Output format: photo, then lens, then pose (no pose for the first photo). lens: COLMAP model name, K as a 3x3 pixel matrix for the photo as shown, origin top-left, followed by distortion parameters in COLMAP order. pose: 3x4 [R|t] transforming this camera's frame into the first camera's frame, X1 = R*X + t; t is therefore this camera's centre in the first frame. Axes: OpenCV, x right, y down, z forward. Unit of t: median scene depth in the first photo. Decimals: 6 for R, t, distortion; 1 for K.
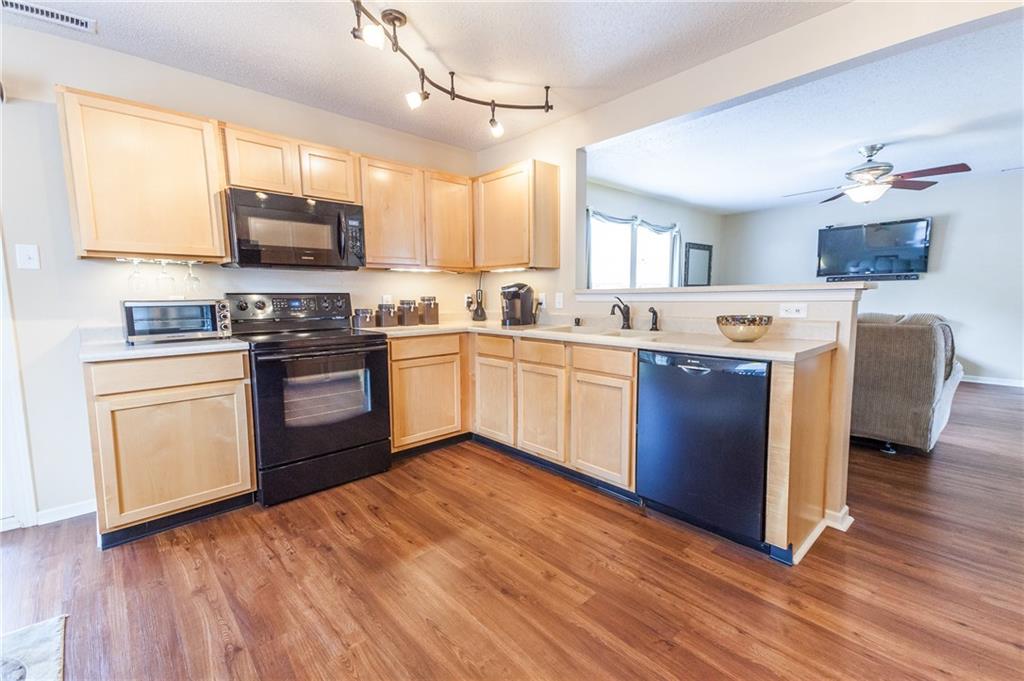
lens RADIAL K [[439.4, 0, 508.5], [0, 439.4, 339.1], [0, 0, 1]] dist [0.047379, 0.000019]
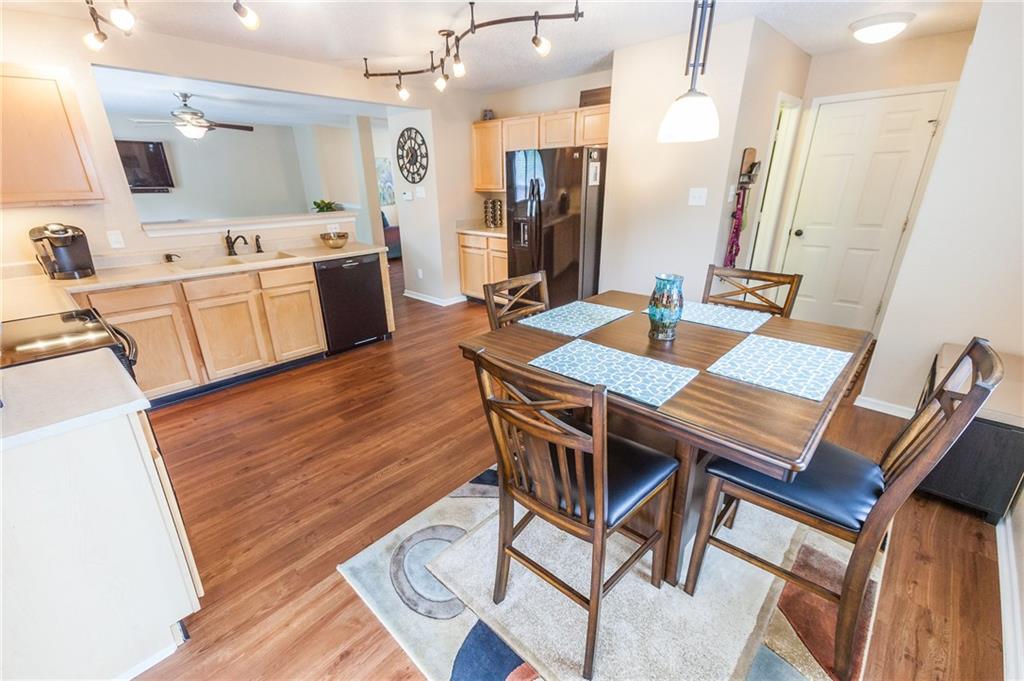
lens RADIAL K [[439.4, 0, 508.5], [0, 439.4, 339.1], [0, 0, 1]] dist [0.047379, 0.000019]
pose [[-0.084094, -0.333657, 0.938936, -1.172512], [0.119311, 0.932124, 0.341922, -0.157017], [-0.989289, 0.140779, -0.038577, 0.350959]]
